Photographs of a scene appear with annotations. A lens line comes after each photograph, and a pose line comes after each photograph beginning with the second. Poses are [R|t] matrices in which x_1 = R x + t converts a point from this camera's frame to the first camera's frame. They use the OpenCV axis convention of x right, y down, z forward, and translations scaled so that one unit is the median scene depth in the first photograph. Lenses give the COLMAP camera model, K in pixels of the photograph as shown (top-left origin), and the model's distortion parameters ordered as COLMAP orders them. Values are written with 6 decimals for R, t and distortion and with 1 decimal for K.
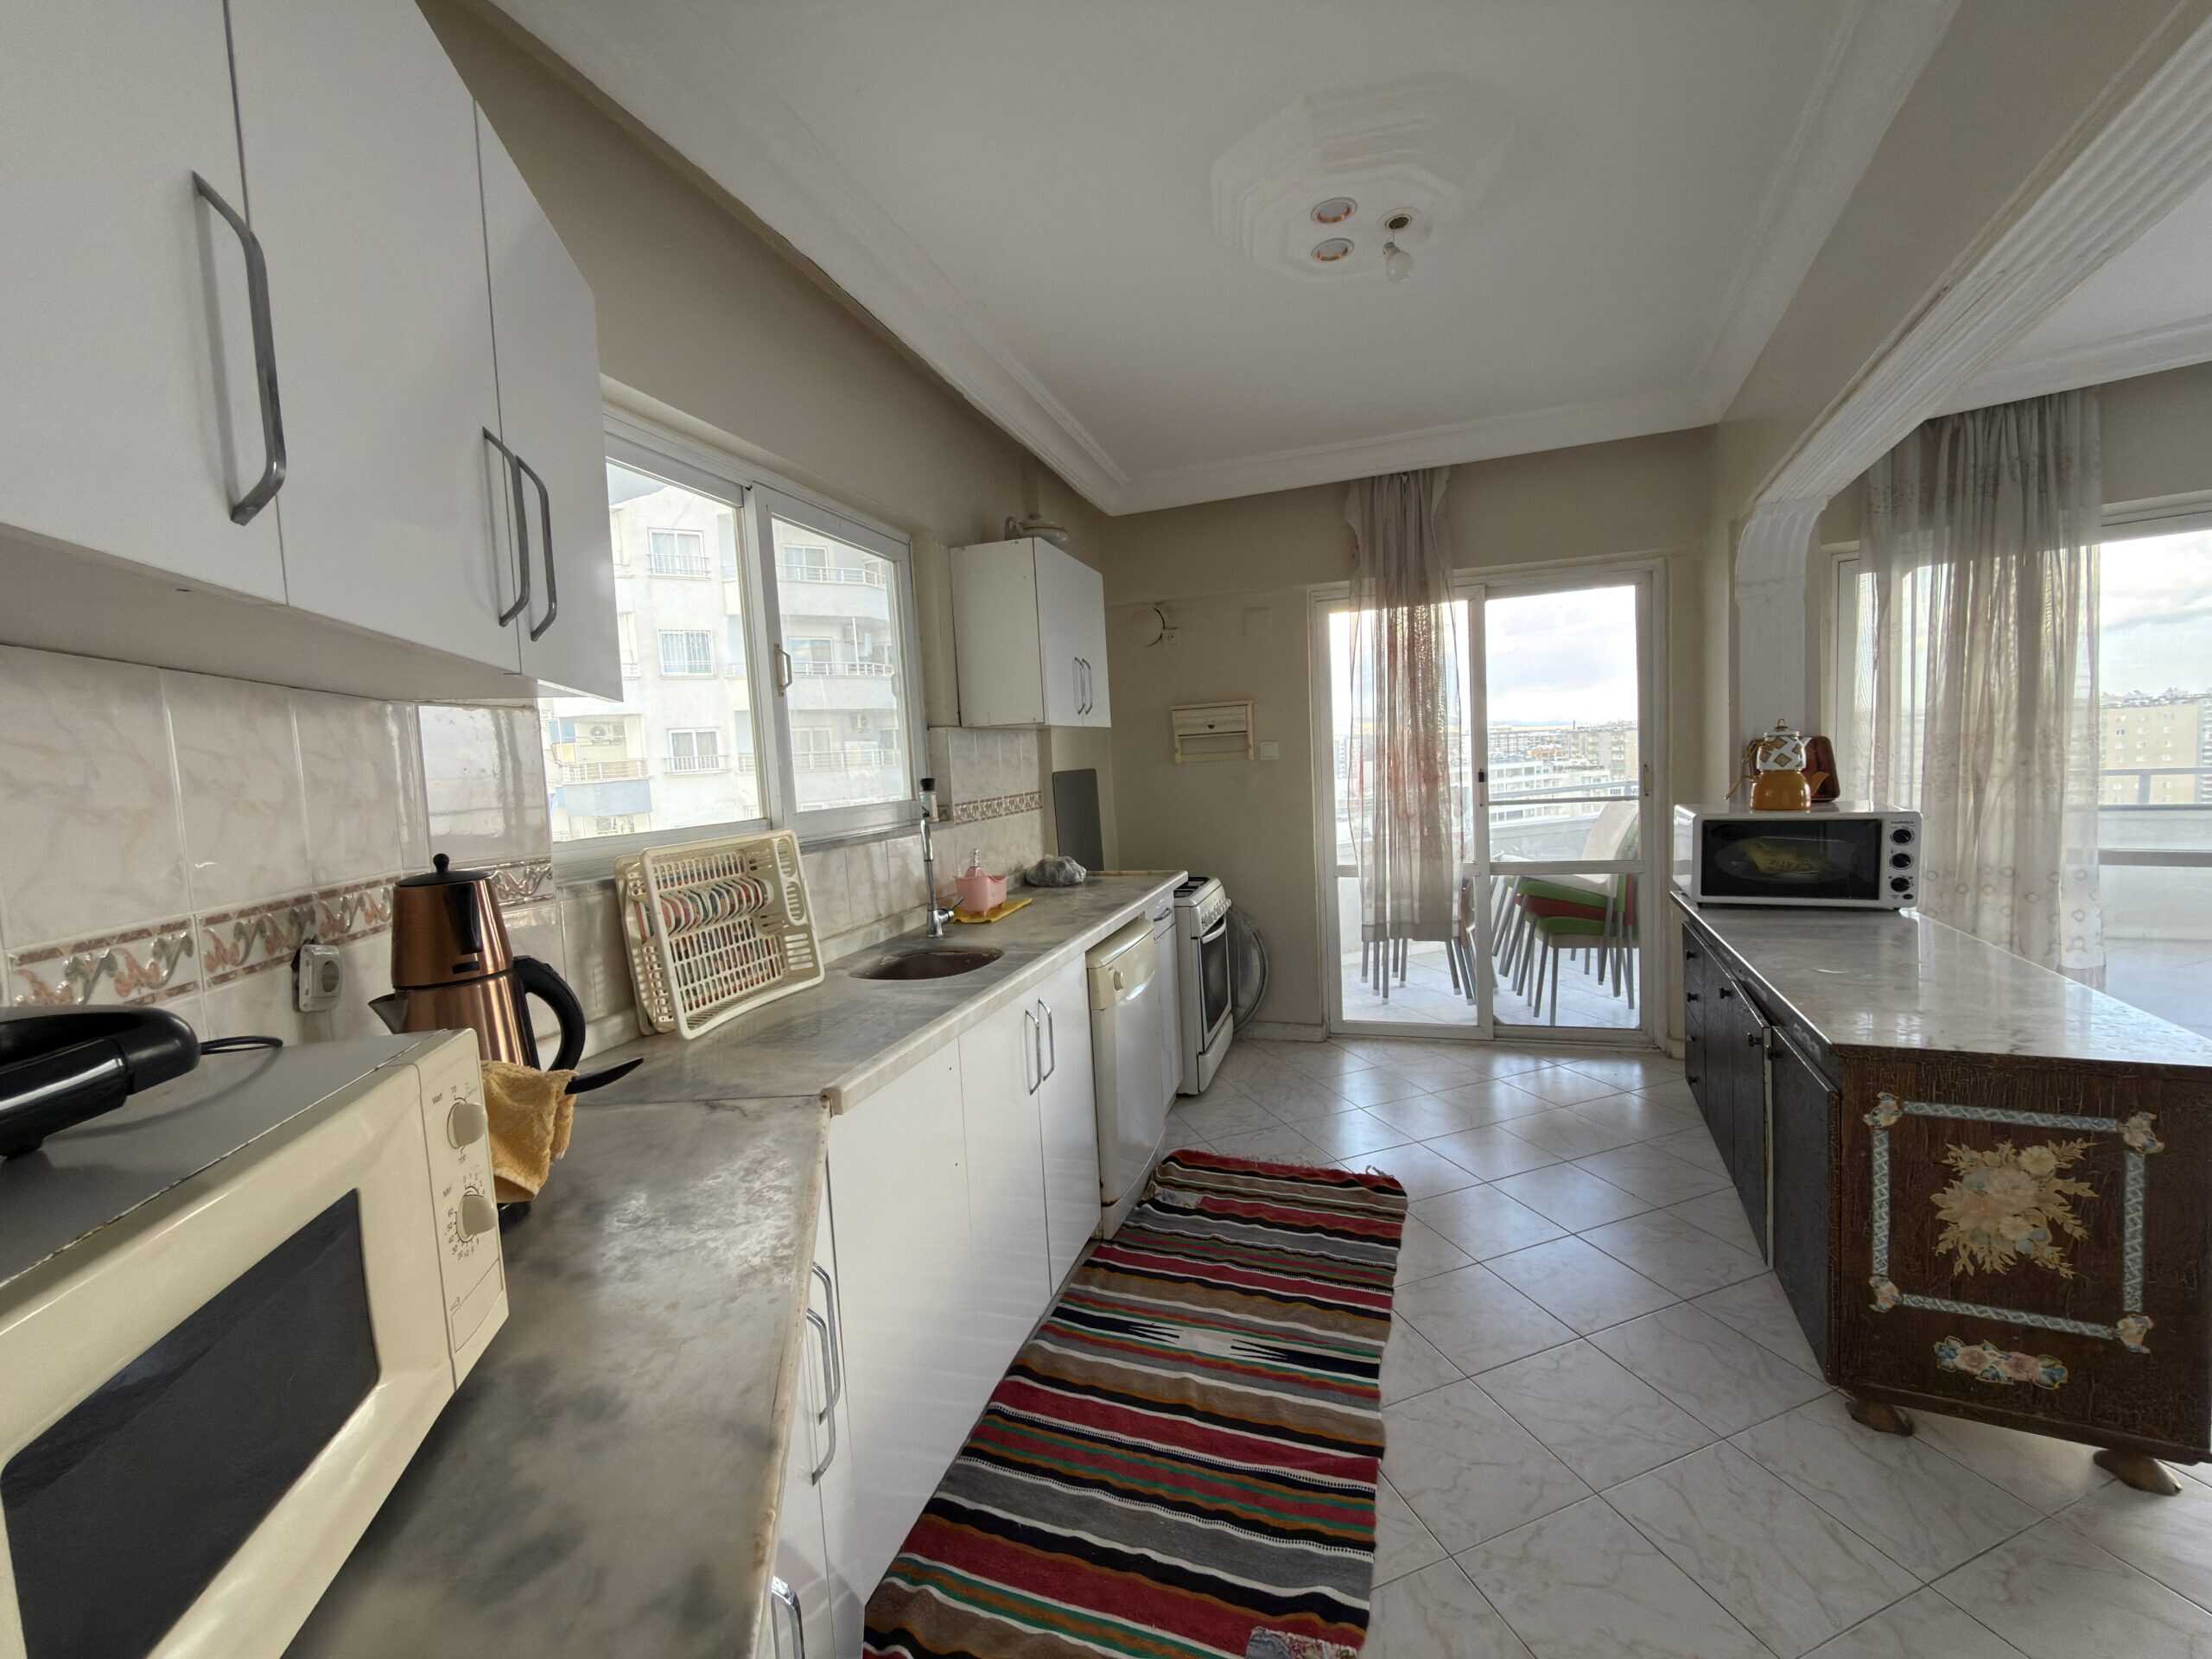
lens RADIAL K [[879.5, 0, 1103.0], [0, 879.5, 828.7], [0, 0, 1]] dist [0.000262, -0.000066]
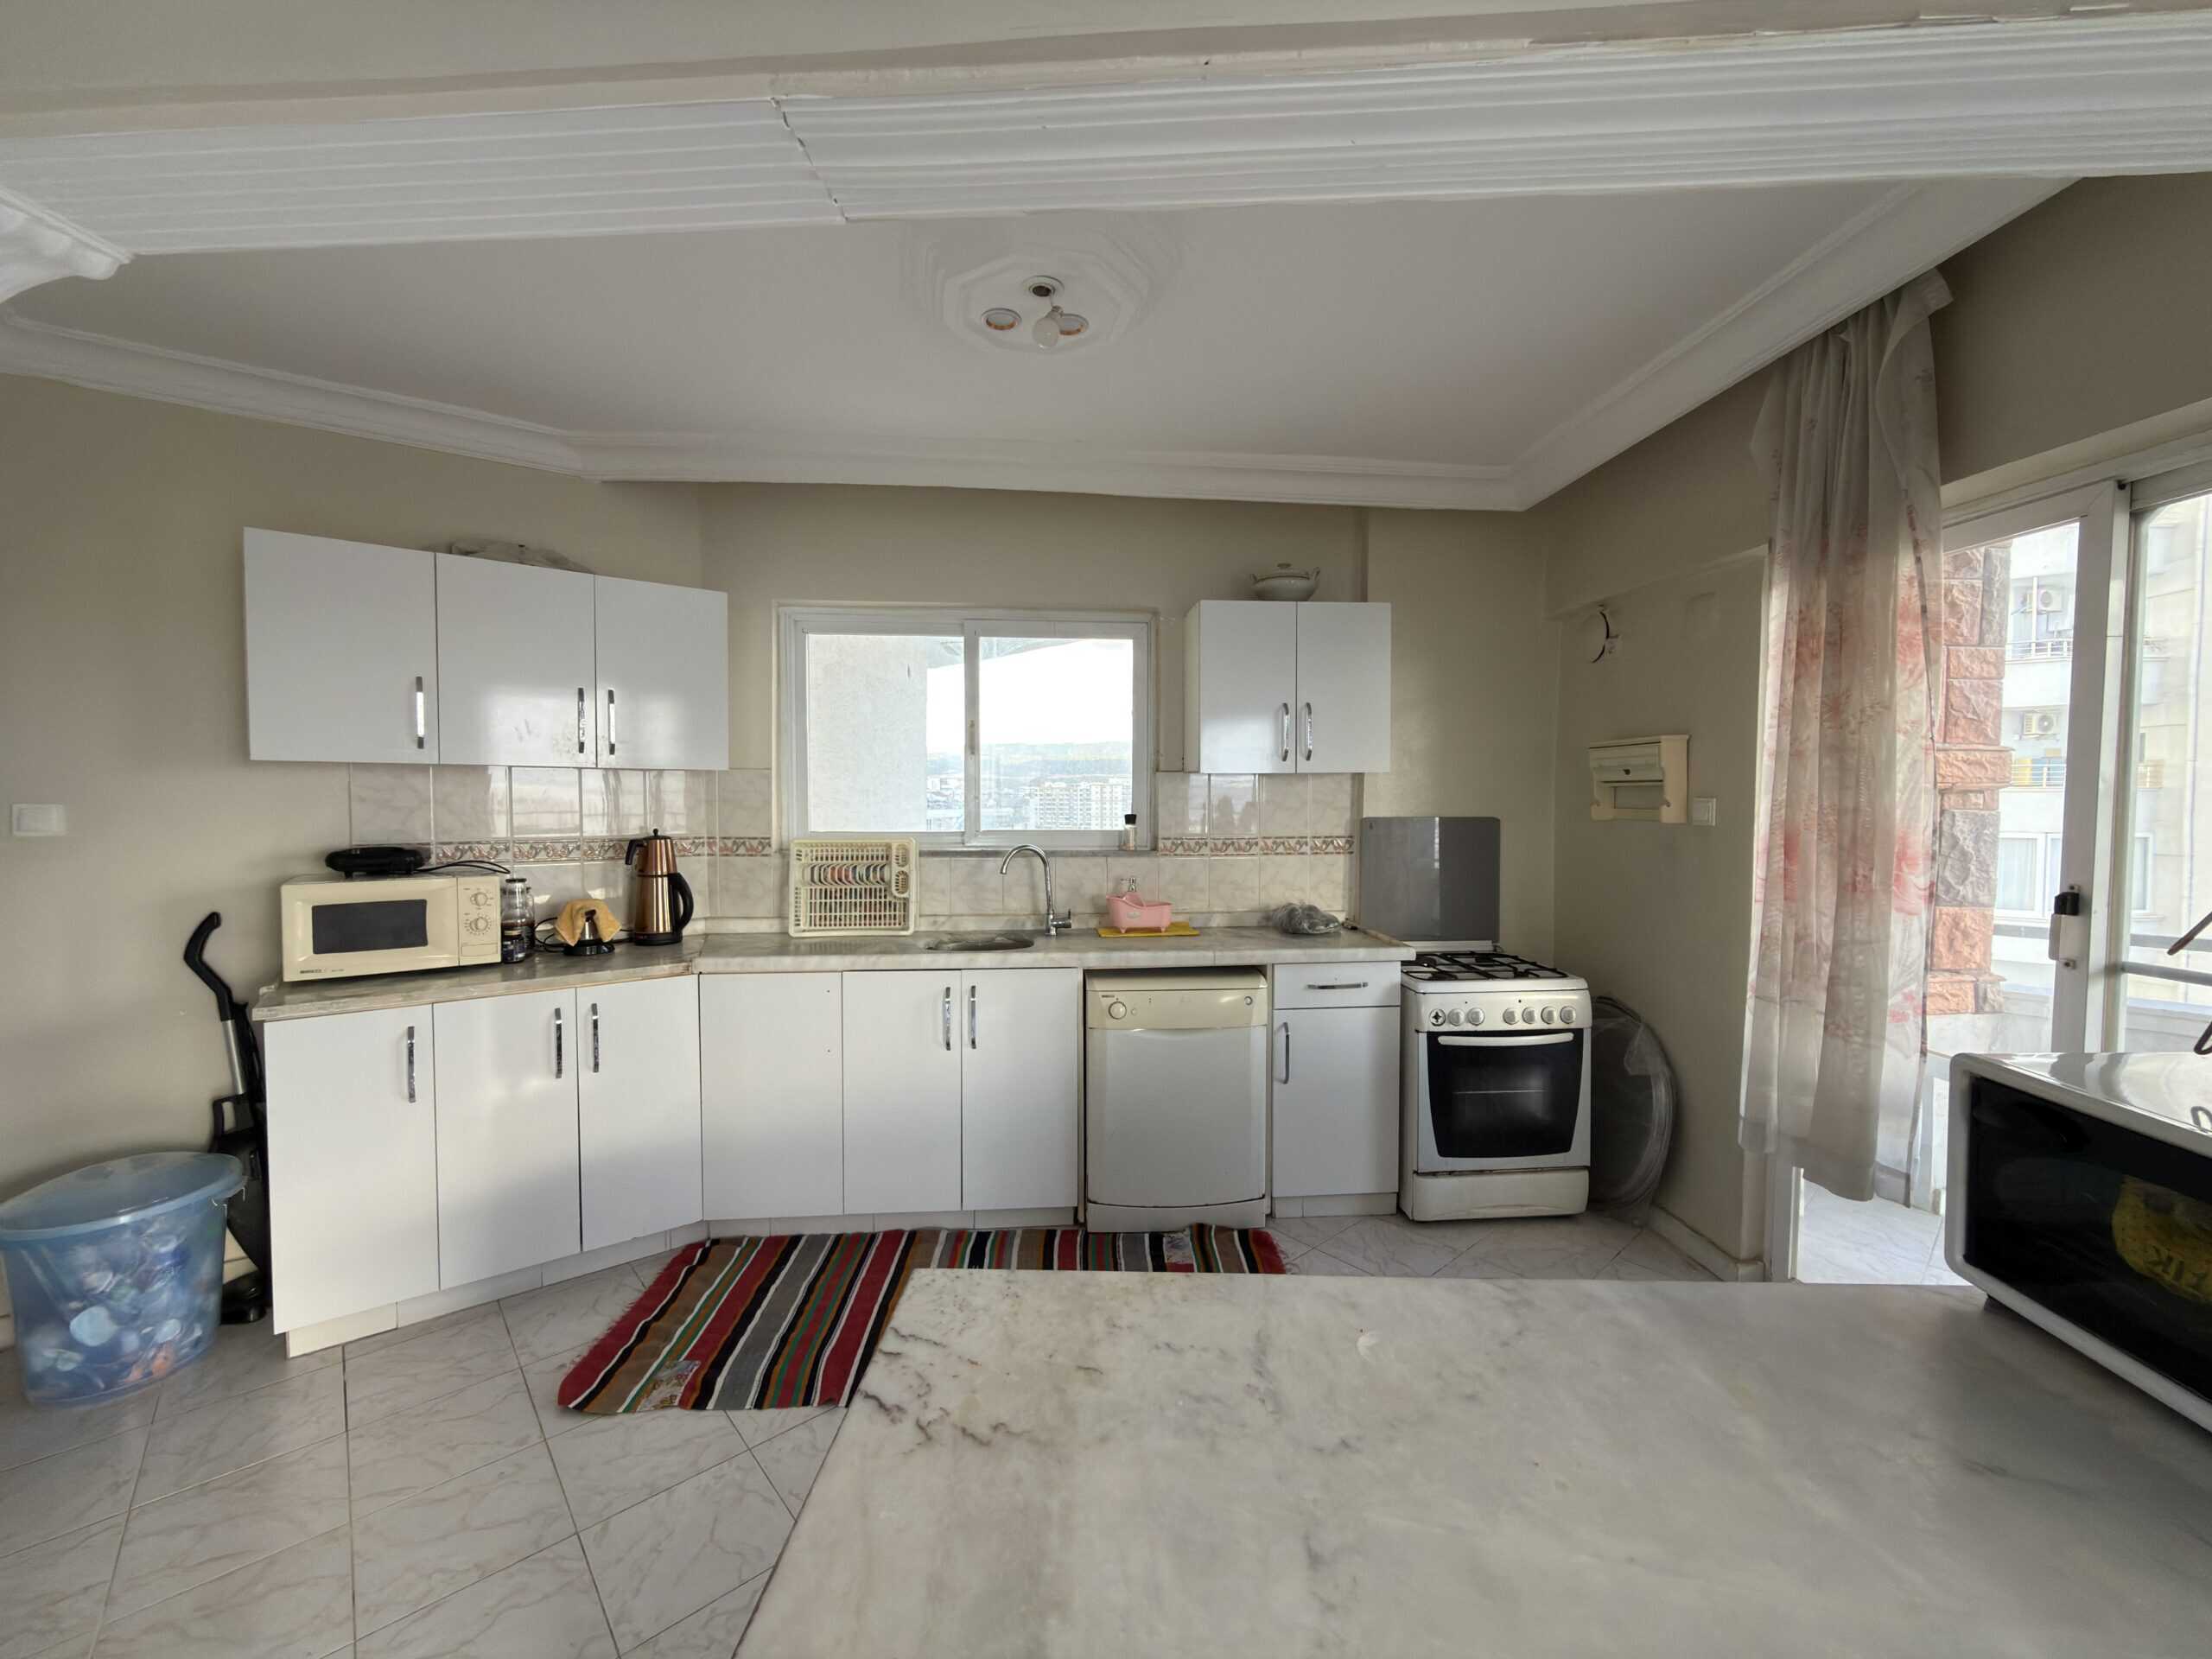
lens RADIAL K [[879.5, 0, 1103.0], [0, 879.5, 822.7], [0, 0, 1]] dist [0.000262, -0.000066]
pose [[0.367552, 0.085380, -0.926075, 0.894882], [-0.095985, 0.993942, 0.053542, -0.104320], [0.925036, 0.069210, 0.373521, 0.495239]]
